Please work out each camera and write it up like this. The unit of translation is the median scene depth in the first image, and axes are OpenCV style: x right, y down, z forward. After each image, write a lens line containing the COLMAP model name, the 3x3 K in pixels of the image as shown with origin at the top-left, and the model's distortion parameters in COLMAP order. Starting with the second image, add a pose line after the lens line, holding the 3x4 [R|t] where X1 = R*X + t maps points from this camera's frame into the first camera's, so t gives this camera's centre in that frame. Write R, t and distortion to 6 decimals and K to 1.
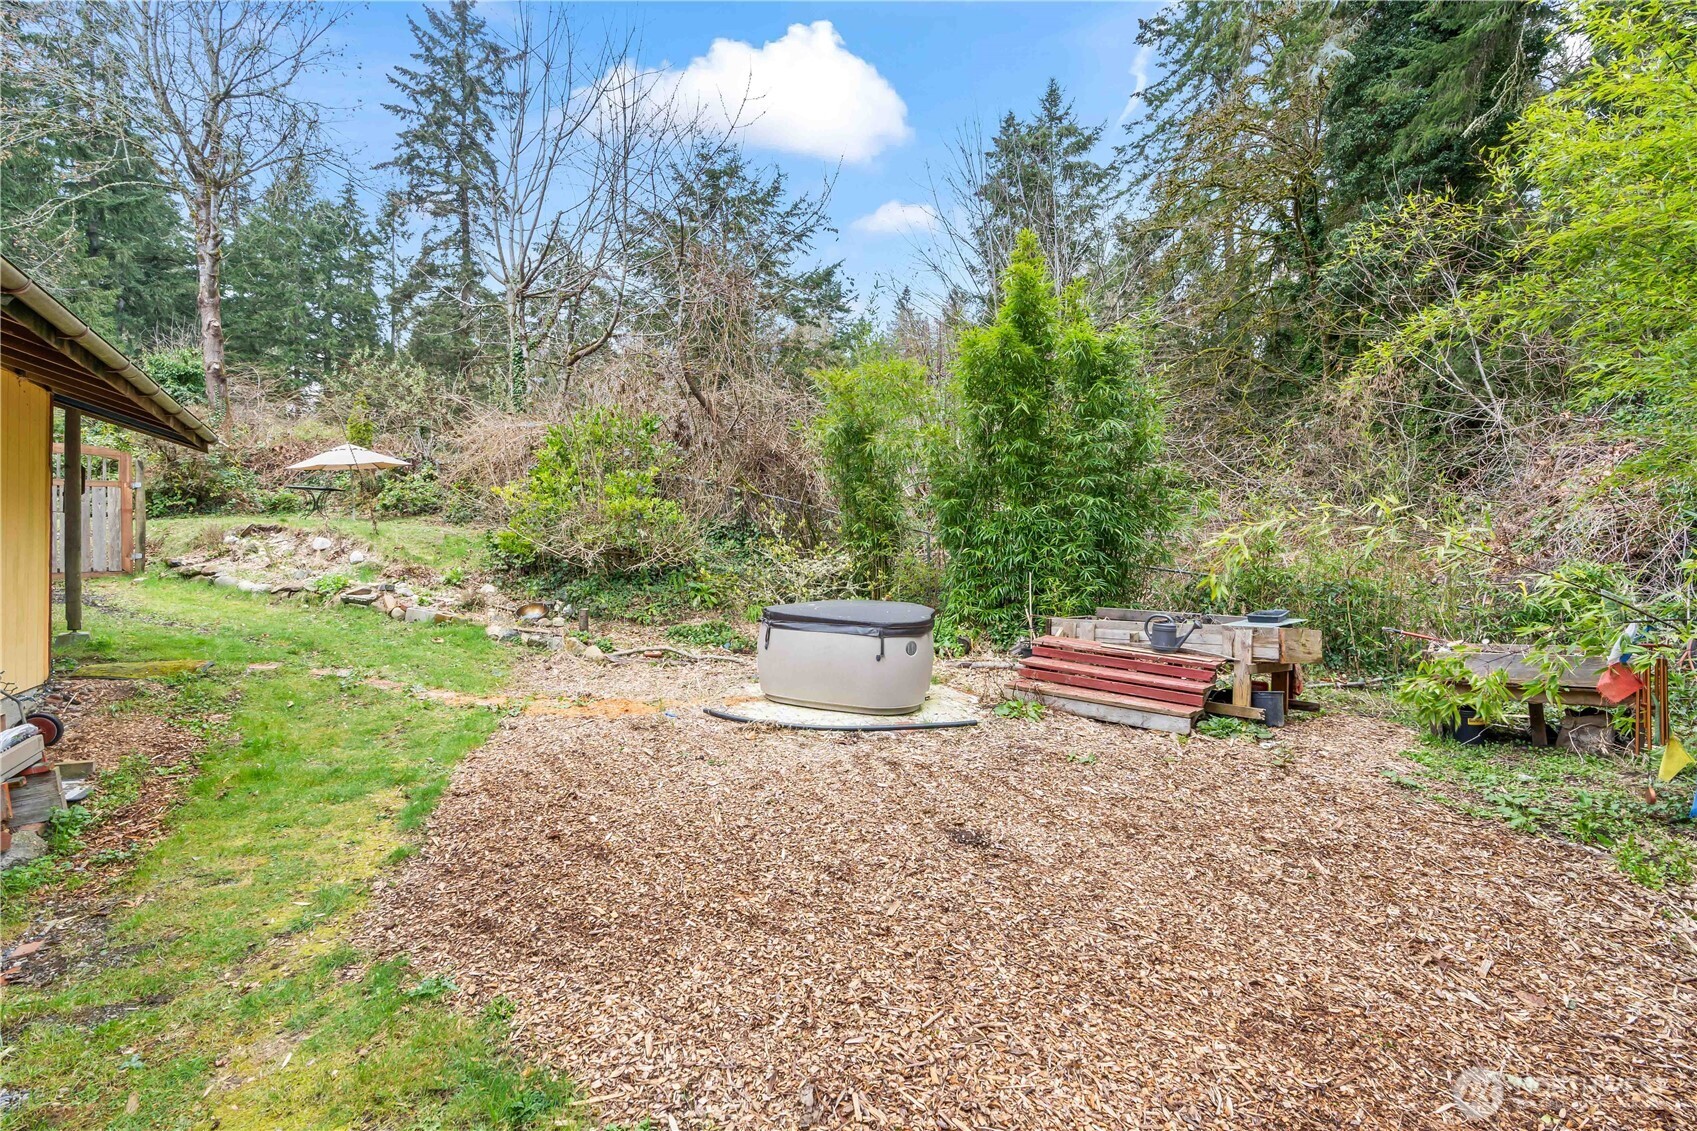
lens RADIAL K [[772.6, 0, 842.6], [0, 772.6, 574.0], [0, 0, 1]] dist [-0.011544, 0.004927]
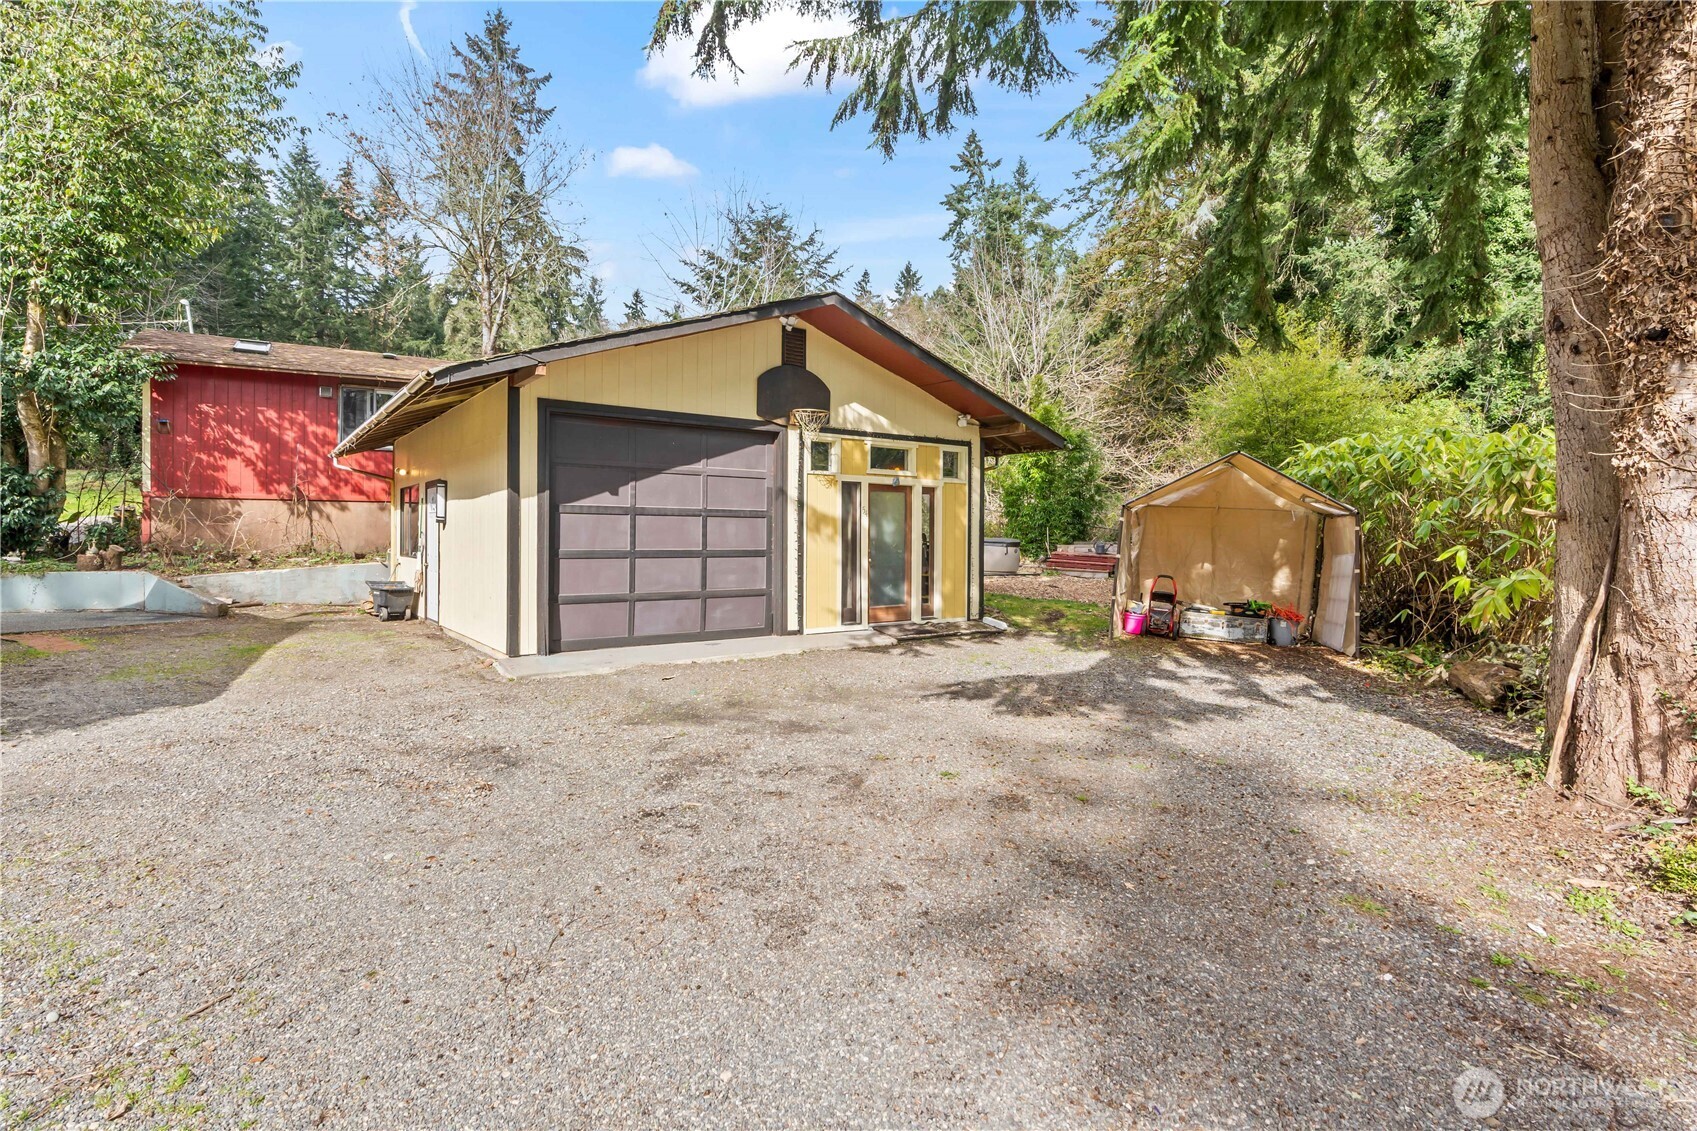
lens RADIAL K [[772.6, 0, 853.8], [0, 772.6, 553.7], [0, 0, 1]] dist [-0.011544, 0.004927]
pose [[0.996711, 0.002426, 0.081000, -0.110300], [-0.003127, 0.999959, 0.008523, 0.012114], [-0.080976, -0.008748, 0.996678, -0.270622]]
